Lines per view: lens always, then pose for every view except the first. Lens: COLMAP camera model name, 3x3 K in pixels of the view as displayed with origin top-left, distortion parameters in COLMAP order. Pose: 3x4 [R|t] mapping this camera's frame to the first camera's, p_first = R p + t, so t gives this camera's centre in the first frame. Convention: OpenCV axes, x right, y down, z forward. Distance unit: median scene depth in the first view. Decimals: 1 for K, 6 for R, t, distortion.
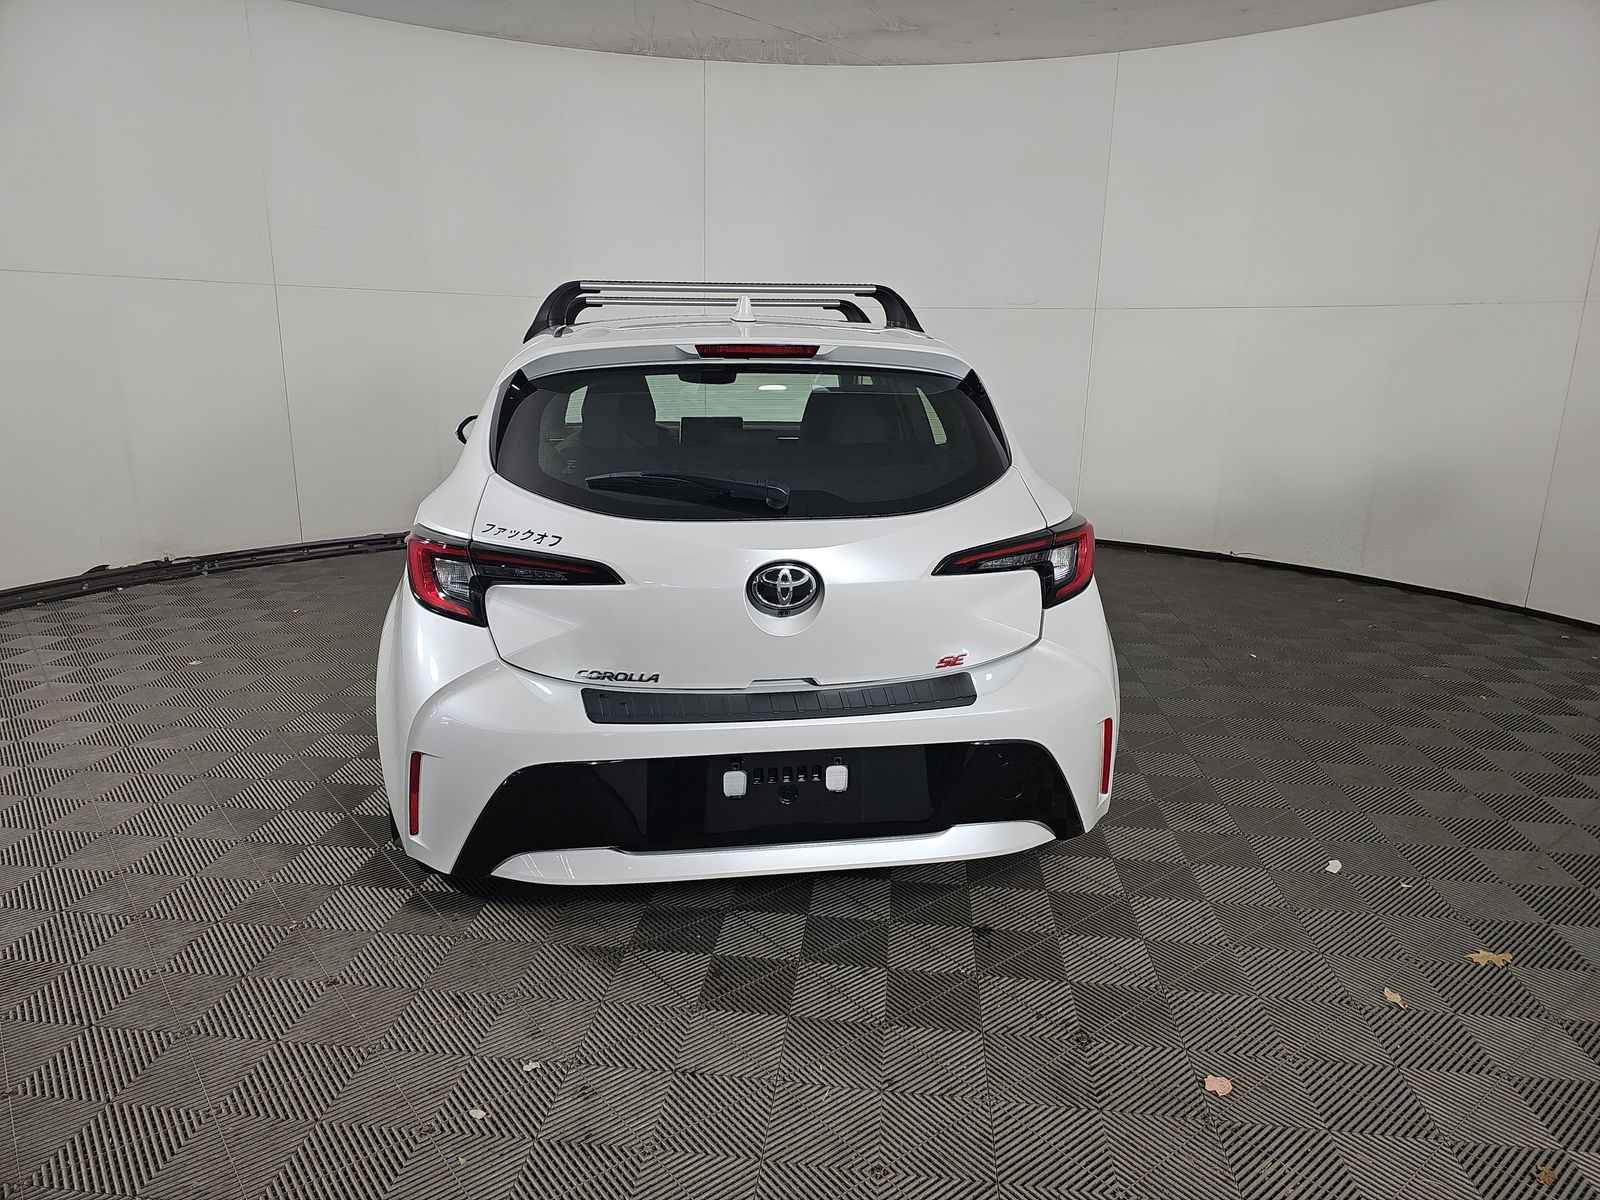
lens RADIAL K [[1063.7, 0, 800.0], [0, 1063.7, 600.0], [0, 0, 1]] dist [0.054276, -0.058520]
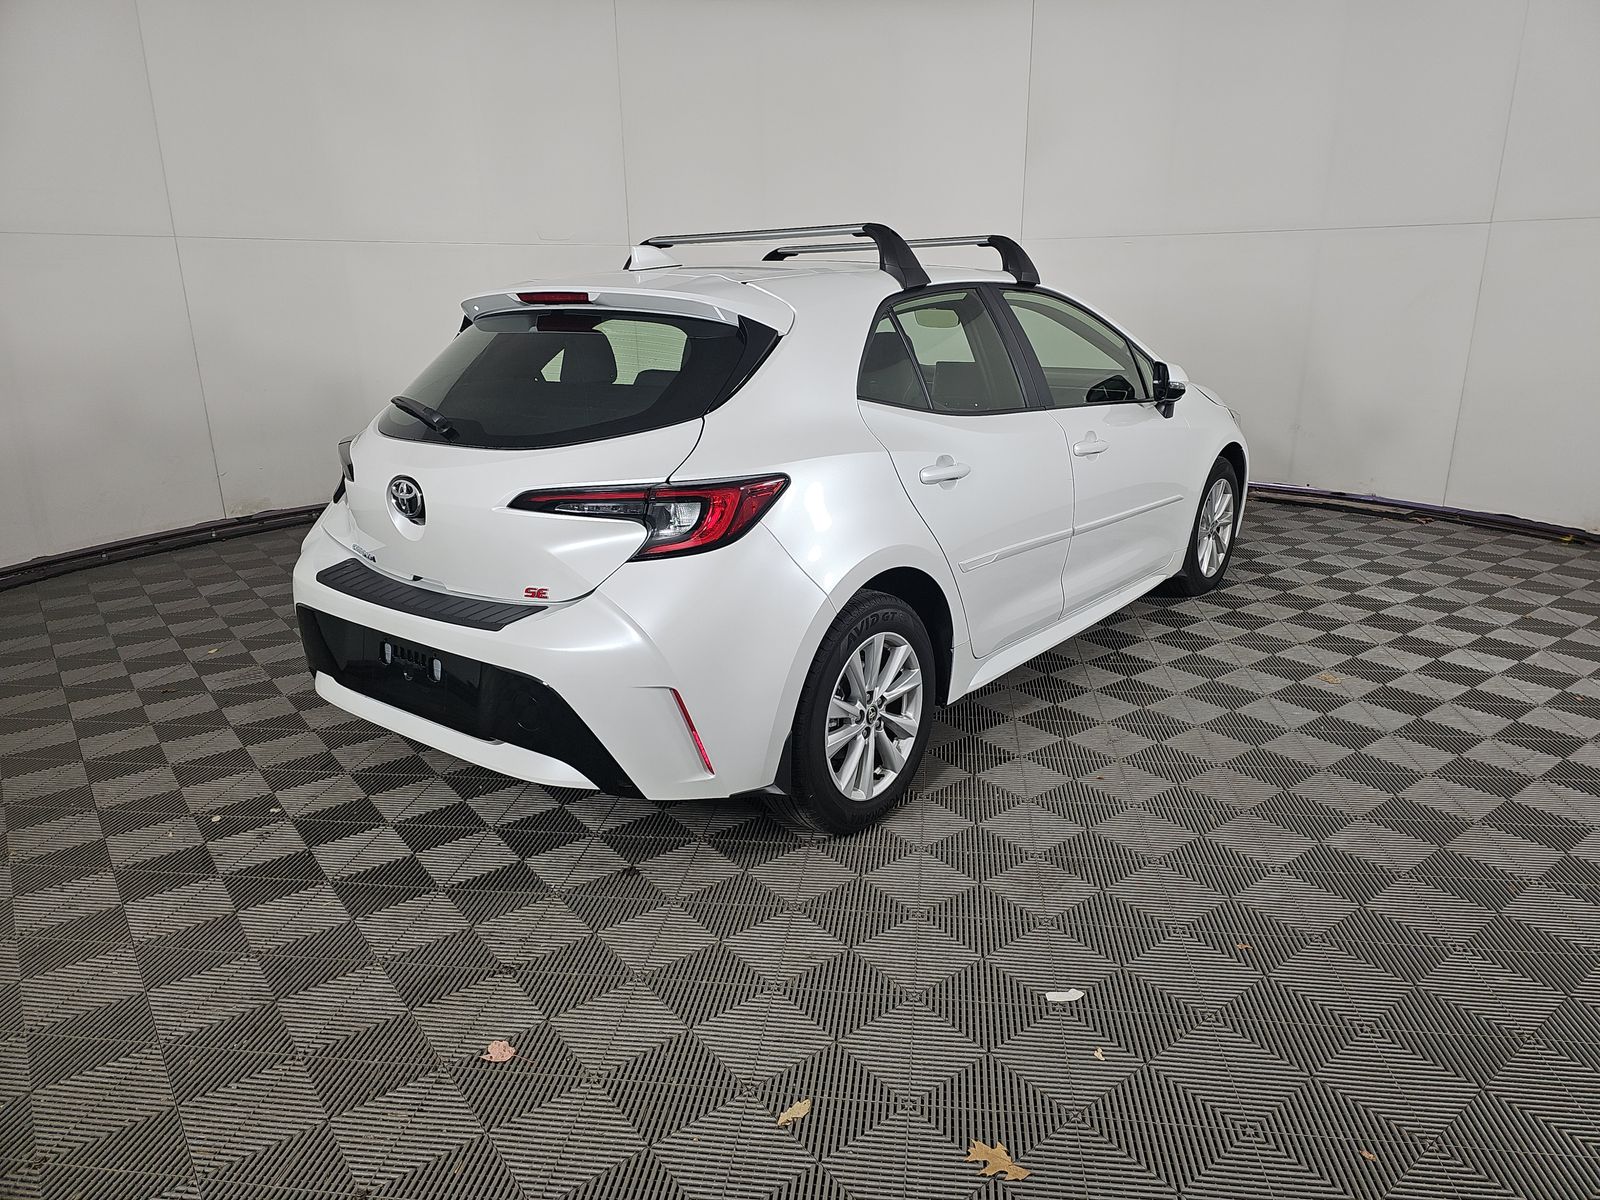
lens RADIAL K [[1063.7, 0, 800.0], [0, 1063.7, 600.0], [0, 0, 1]] dist [0.054276, -0.058520]
pose [[0.679068, 0.186003, -0.710120, 1.093149], [-0.149420, 0.982137, 0.114367, -0.097905], [0.718708, 0.028443, 0.694730, 0.454623]]
